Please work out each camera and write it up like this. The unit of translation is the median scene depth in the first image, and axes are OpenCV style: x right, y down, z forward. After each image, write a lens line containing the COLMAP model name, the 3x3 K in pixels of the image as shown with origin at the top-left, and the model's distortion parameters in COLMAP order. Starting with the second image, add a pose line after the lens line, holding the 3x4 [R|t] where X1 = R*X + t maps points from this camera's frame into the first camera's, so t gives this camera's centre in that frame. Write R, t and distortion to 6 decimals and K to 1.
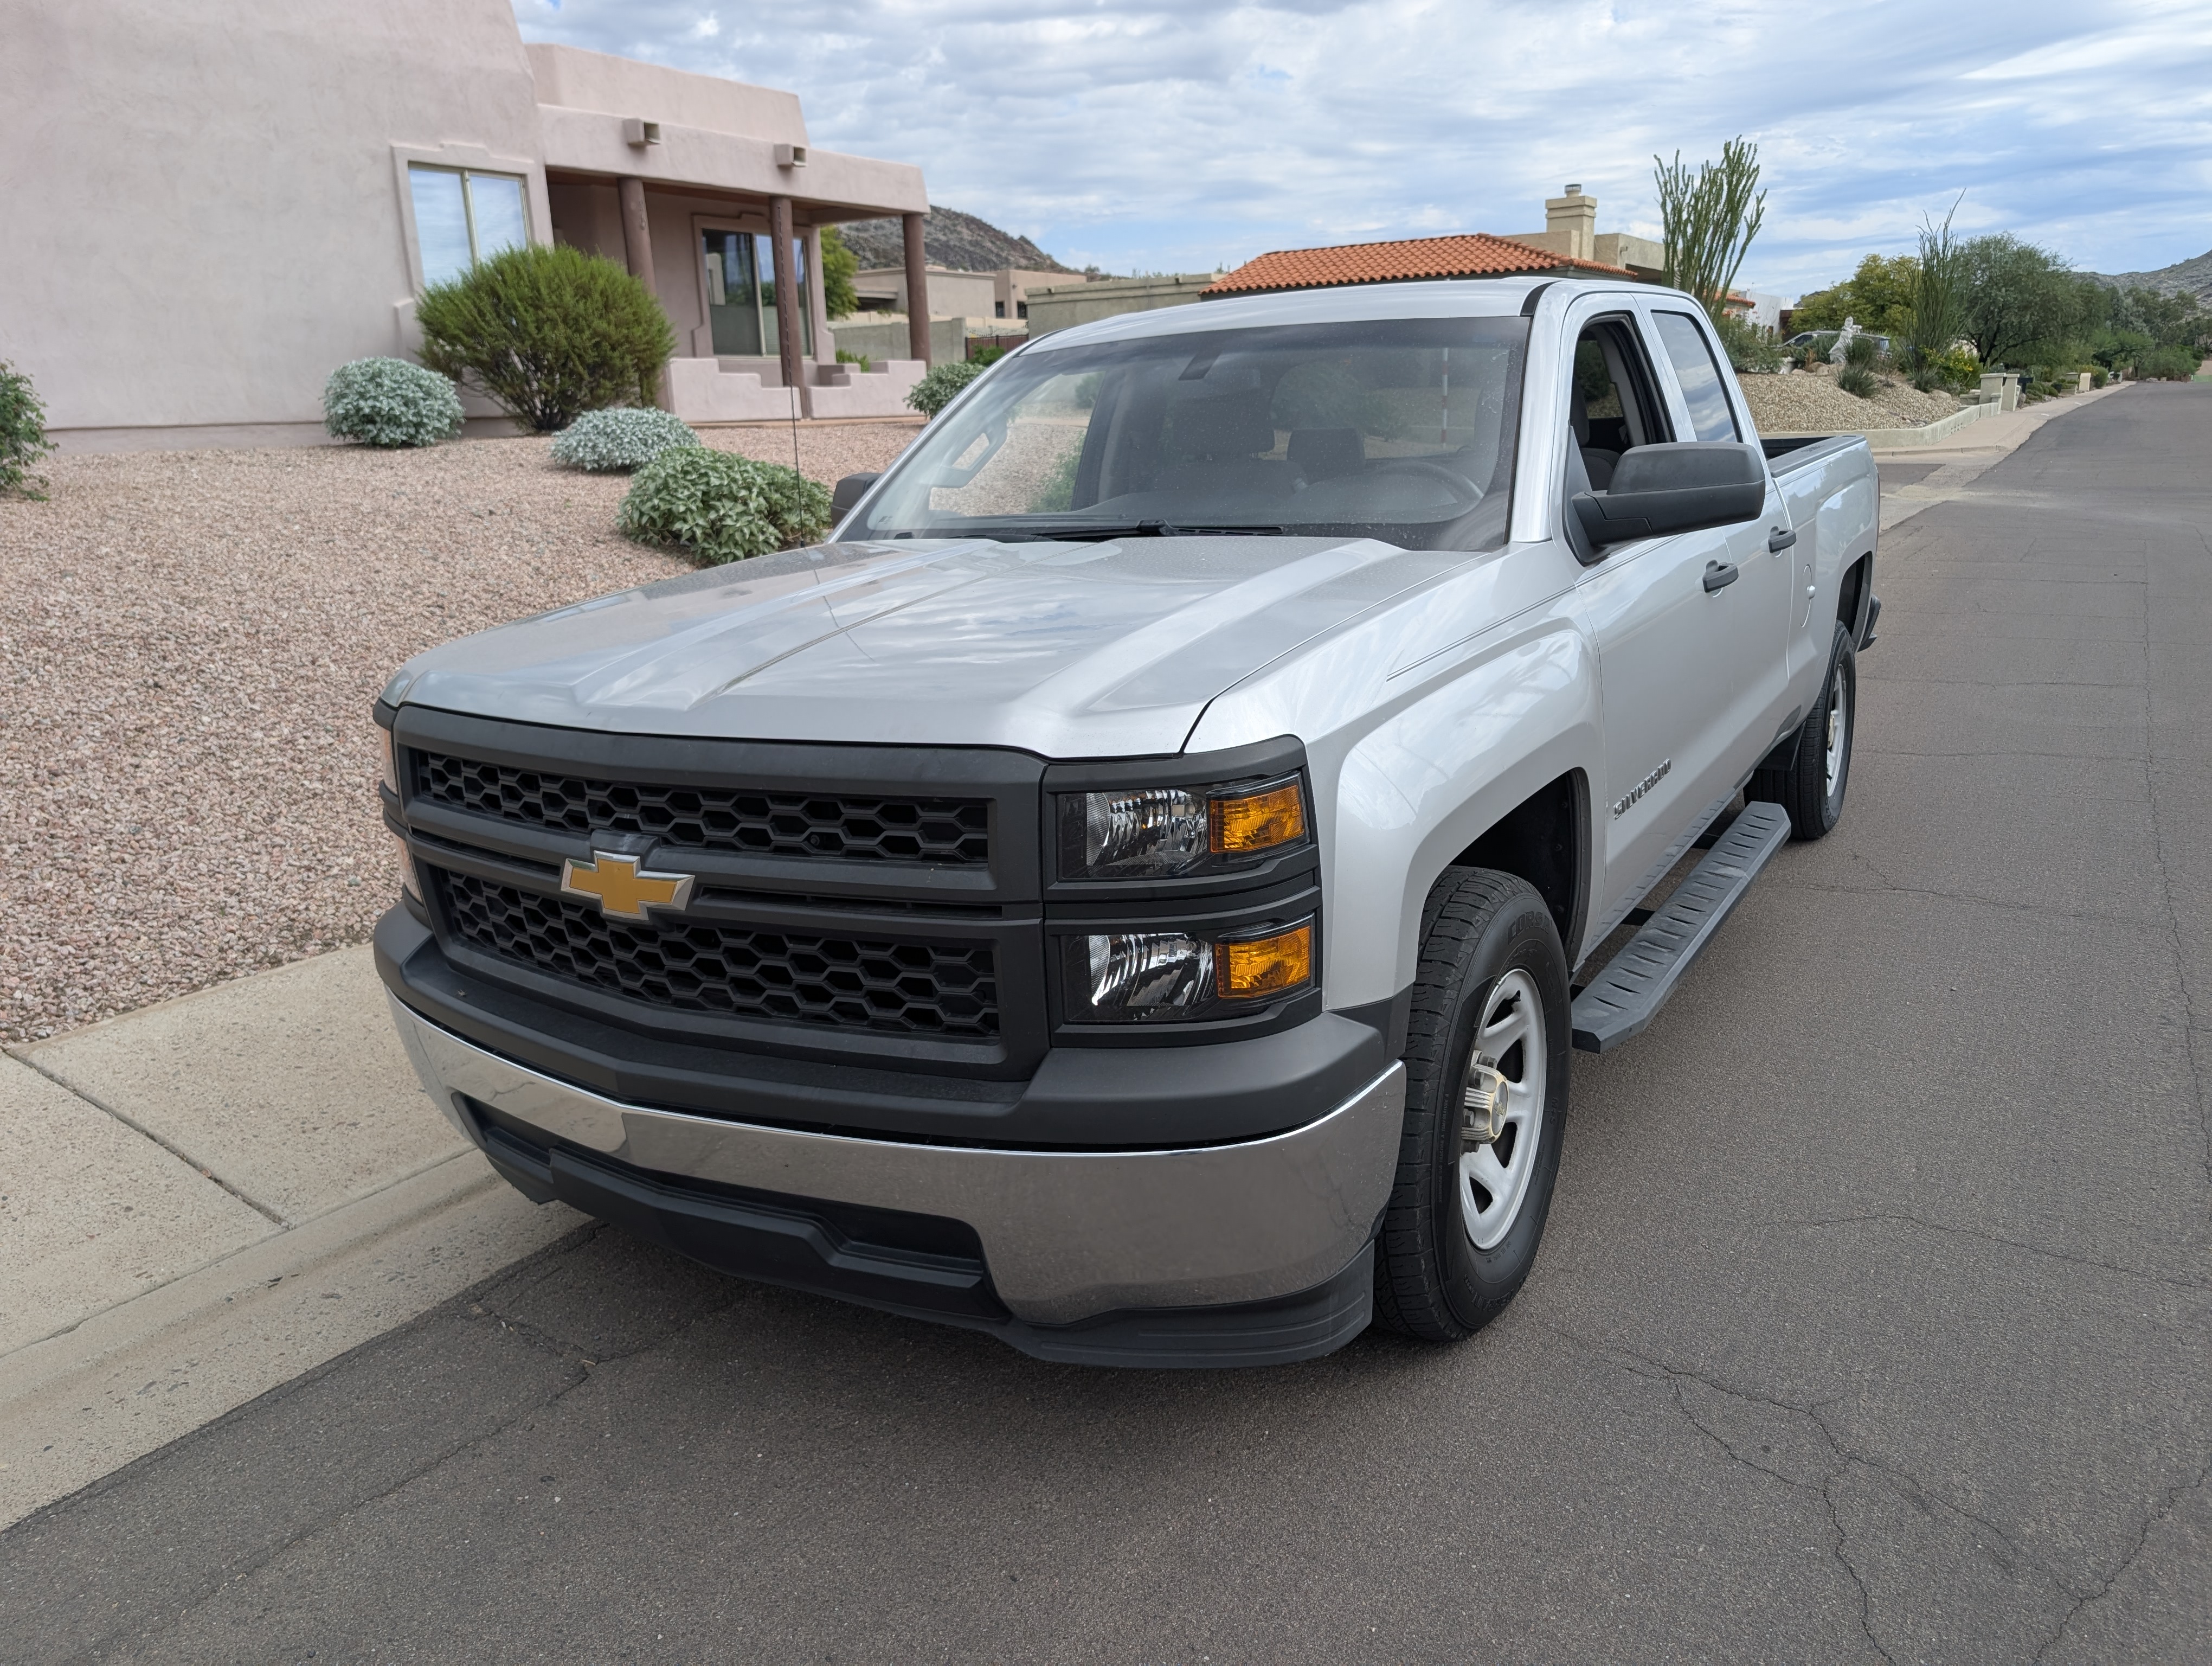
lens RADIAL K [[1604.8, 0, 1111.0], [0, 1604.8, 830.5], [0, 0, 1]] dist [0.027952, -0.025795]
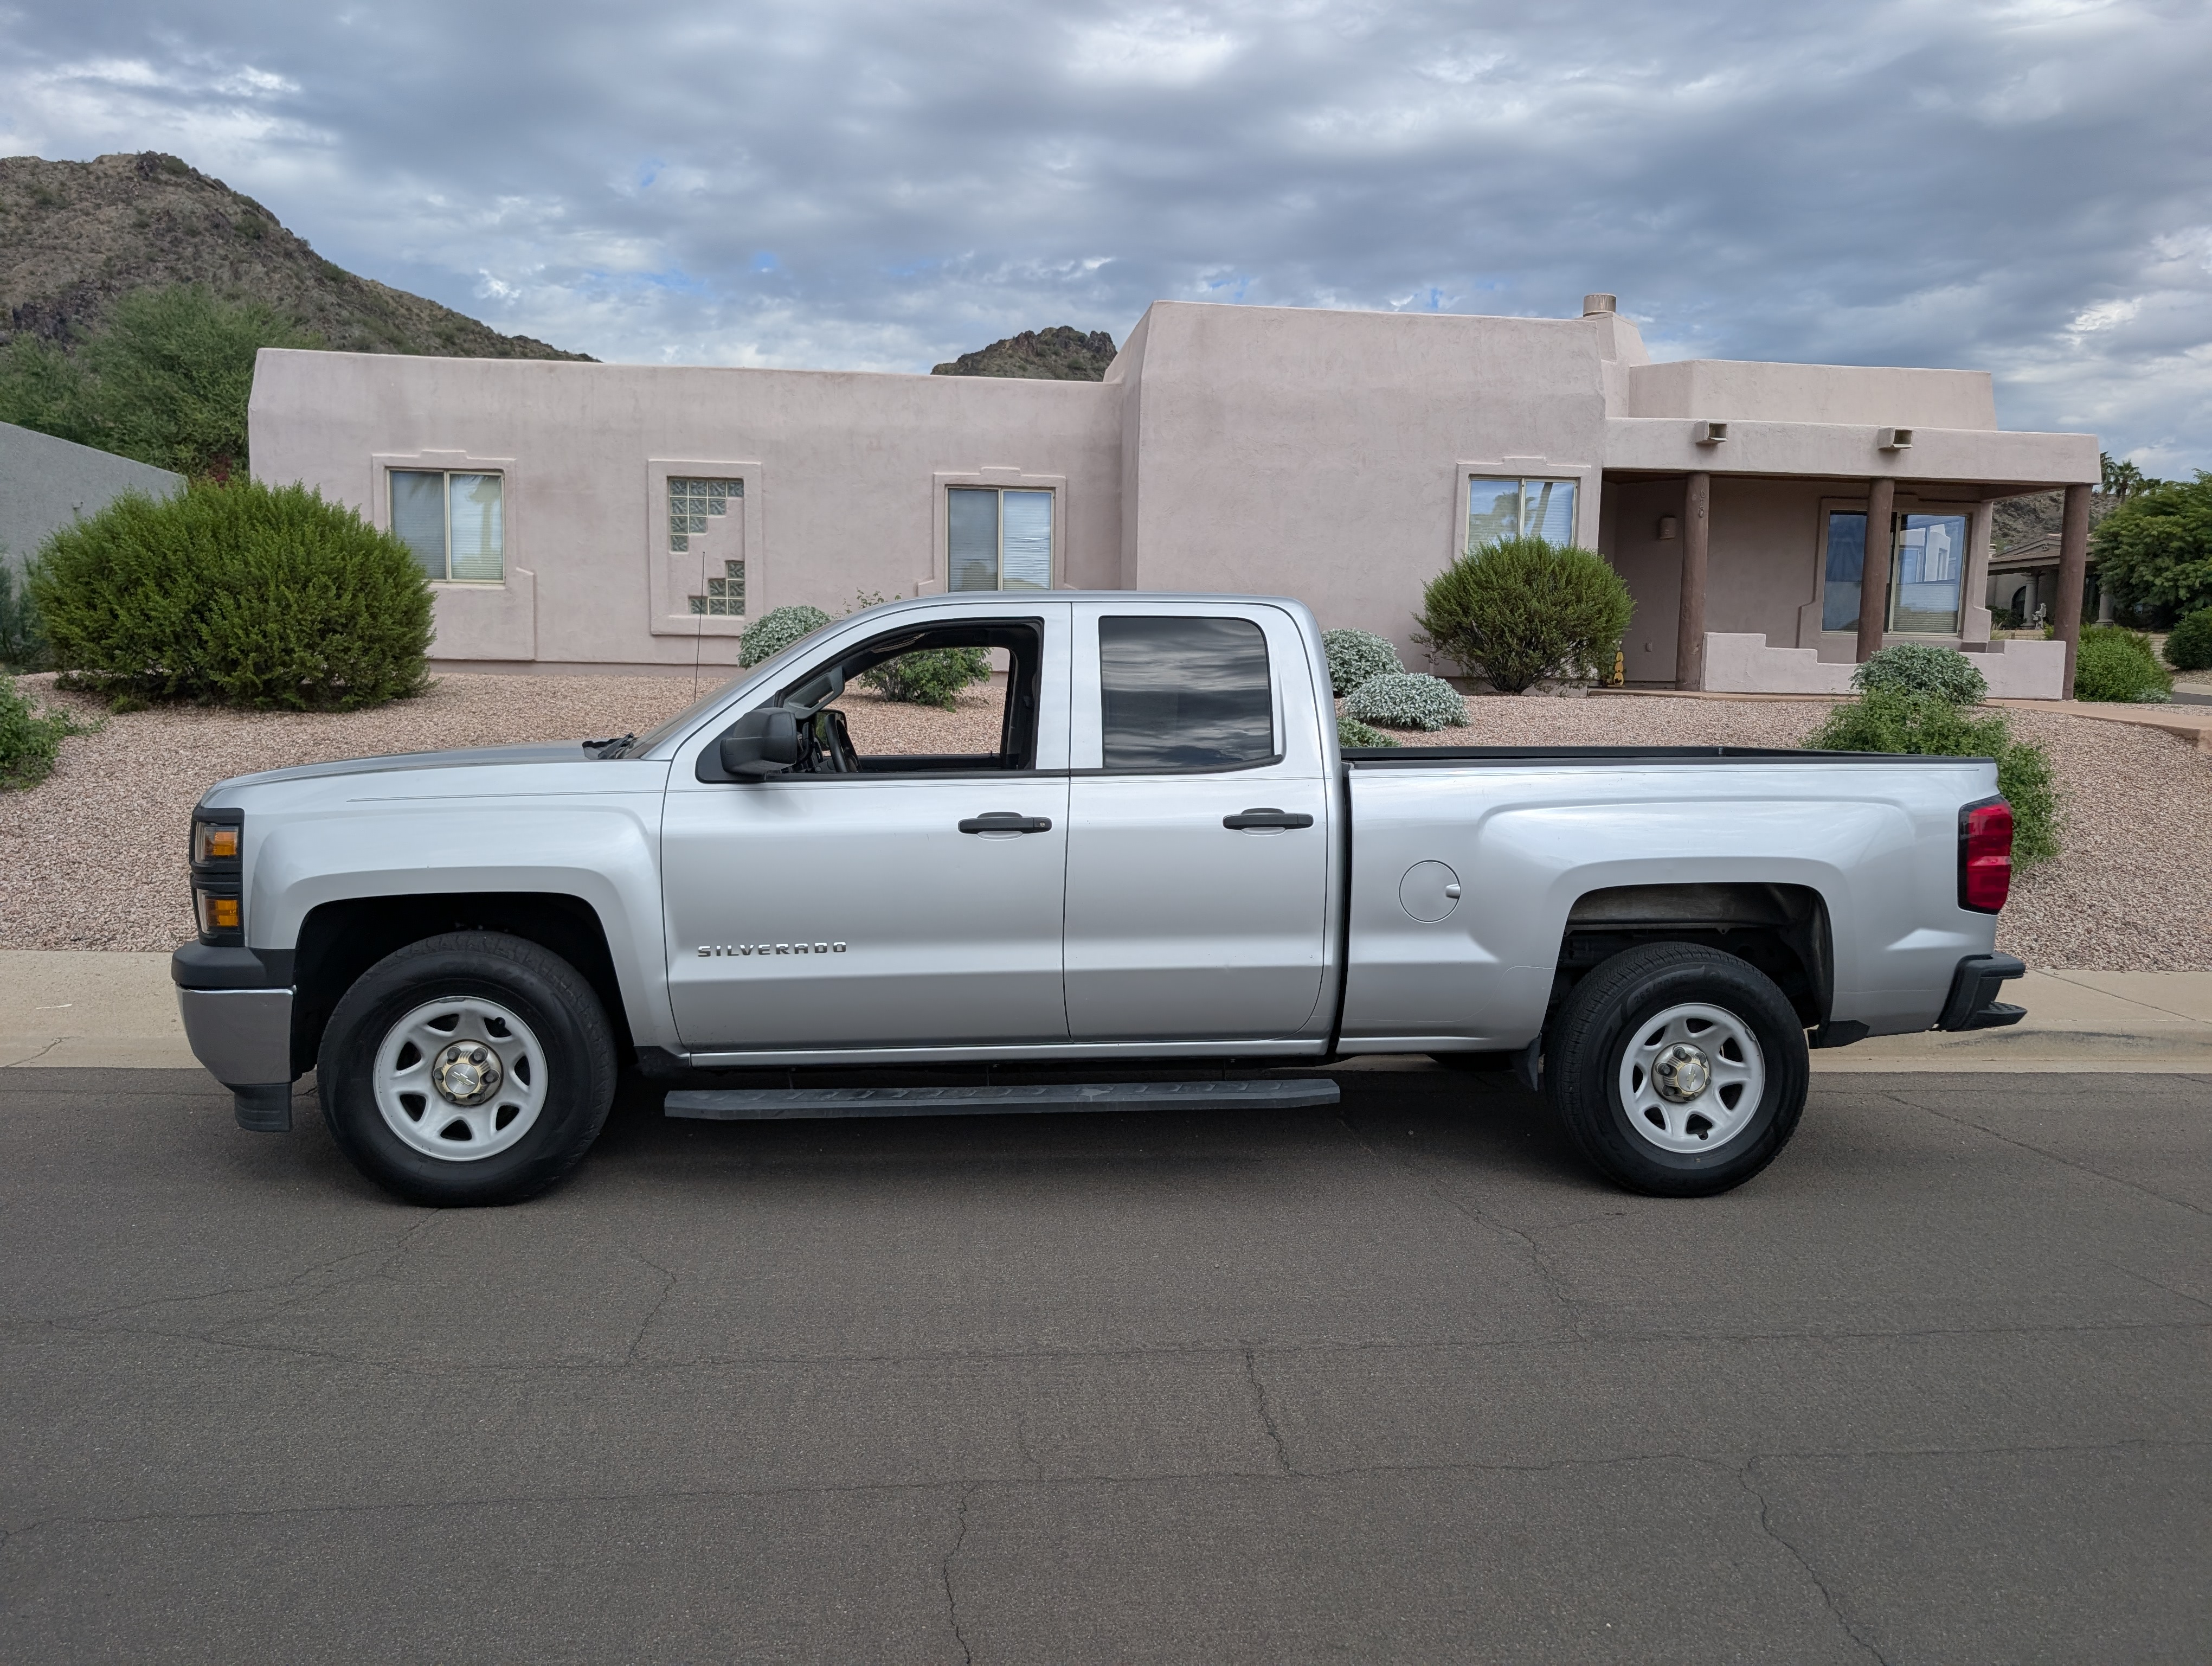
lens RADIAL K [[1604.8, 0, 1111.0], [0, 1604.8, 830.5], [0, 0, 1]] dist [0.027952, -0.025795]
pose [[0.626009, 0.115154, -0.771267, 0.327651], [-0.236250, 0.970562, -0.046845, -0.026366], [0.743168, 0.211537, 0.634786, 0.068135]]
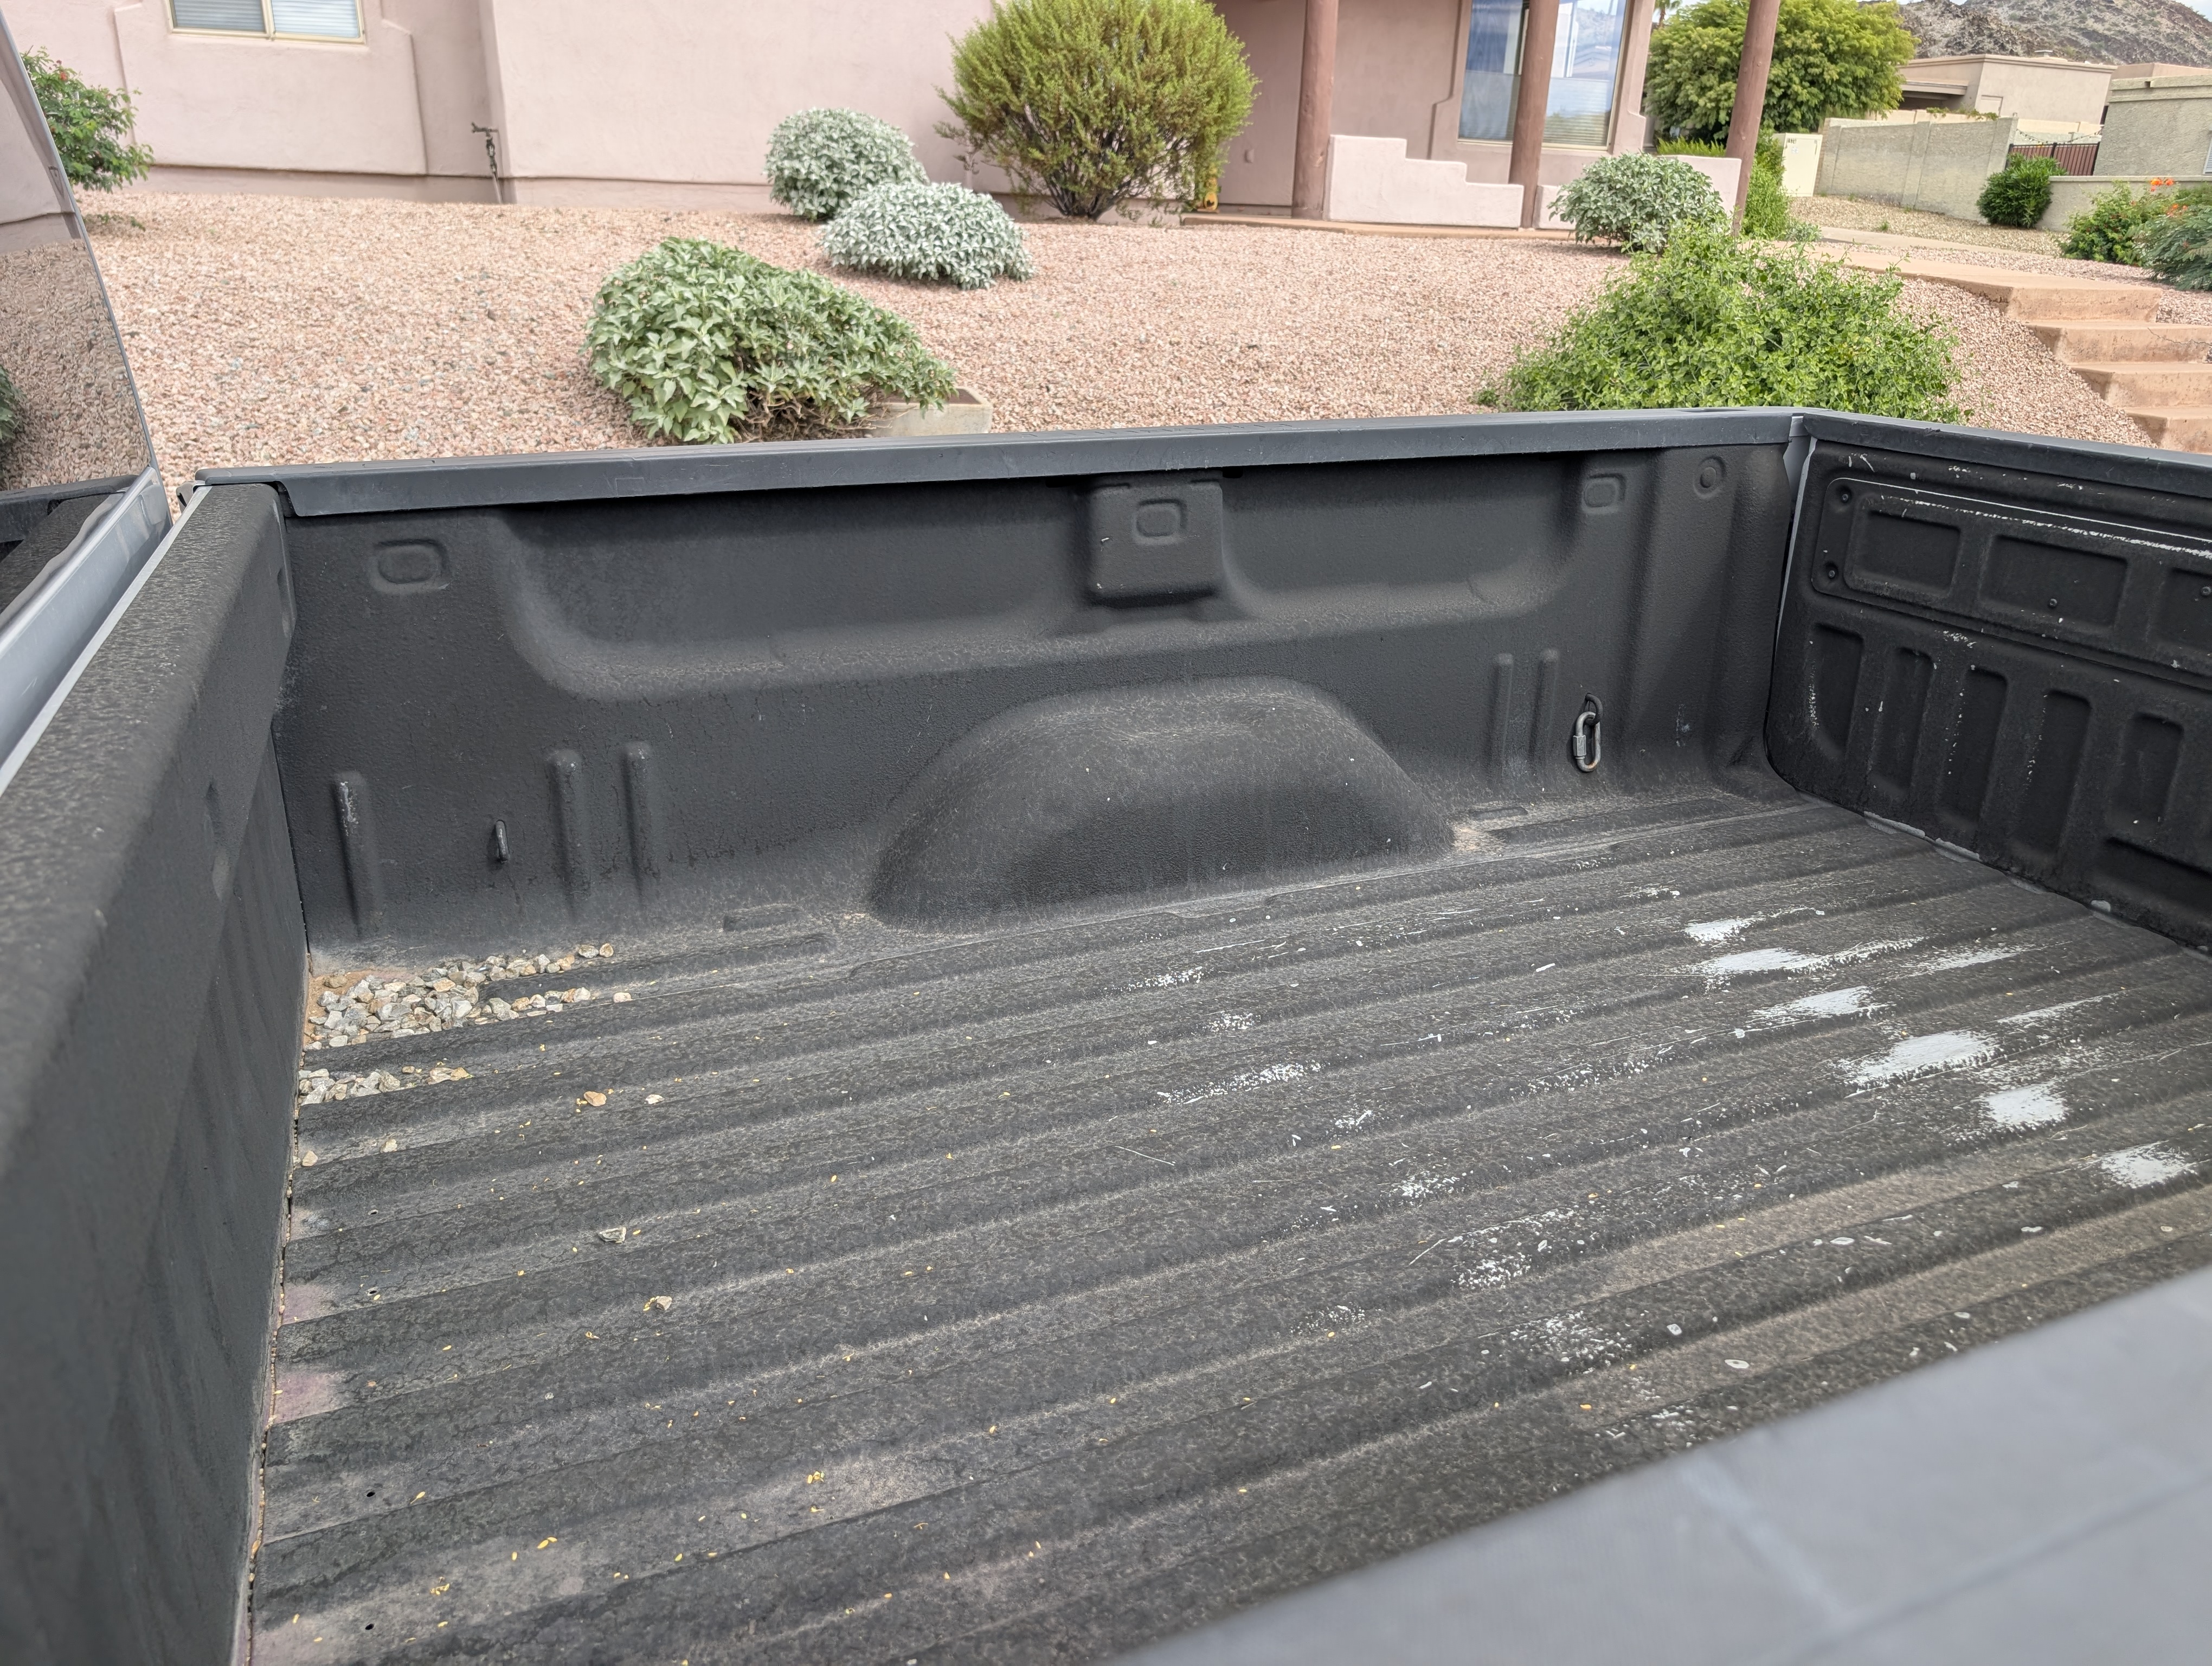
lens RADIAL K [[1604.8, 0, 1111.0], [0, 1604.8, 830.5], [0, 0, 1]] dist [0.027952, -0.025795]
pose [[0.814735, 0.261942, -0.517294, 0.135646], [-0.205056, 0.964654, 0.165511, -0.079786], [0.542365, -0.028774, 0.839650, 0.291817]]
